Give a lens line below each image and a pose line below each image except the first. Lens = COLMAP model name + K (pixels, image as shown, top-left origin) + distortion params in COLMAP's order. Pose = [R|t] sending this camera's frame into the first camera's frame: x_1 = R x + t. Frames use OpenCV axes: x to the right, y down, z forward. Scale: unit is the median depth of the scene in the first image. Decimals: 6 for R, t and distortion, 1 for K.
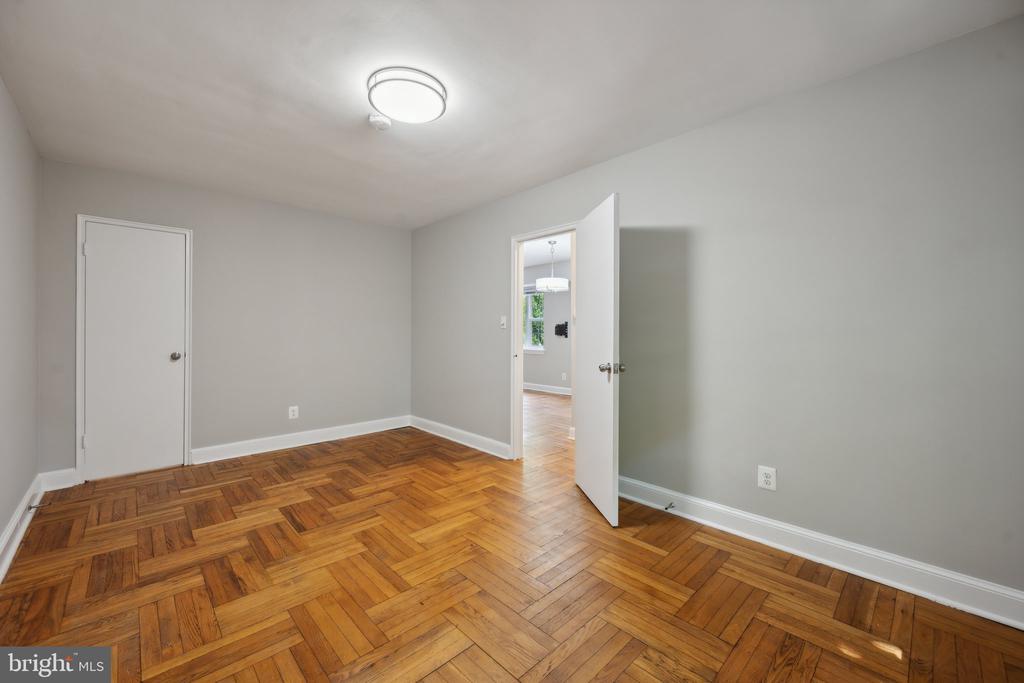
lens RADIAL K [[408.9, 0, 507.9], [0, 408.9, 337.3], [0, 0, 1]] dist [0.001098, -0.000414]
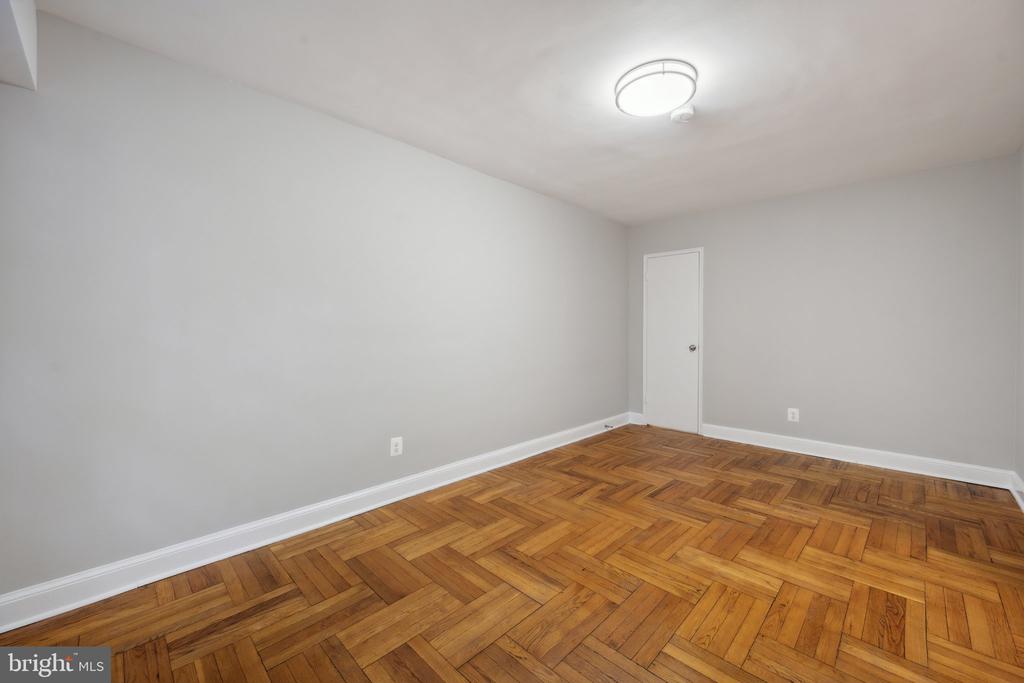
lens RADIAL K [[408.9, 0, 514.5], [0, 408.9, 337.3], [0, 0, 1]] dist [0.001098, -0.000414]
pose [[0.029205, 0.016961, -0.999430, 0.524491], [-0.013531, 0.999771, 0.016571, -0.000815], [0.999482, 0.013039, 0.029427, 0.451712]]
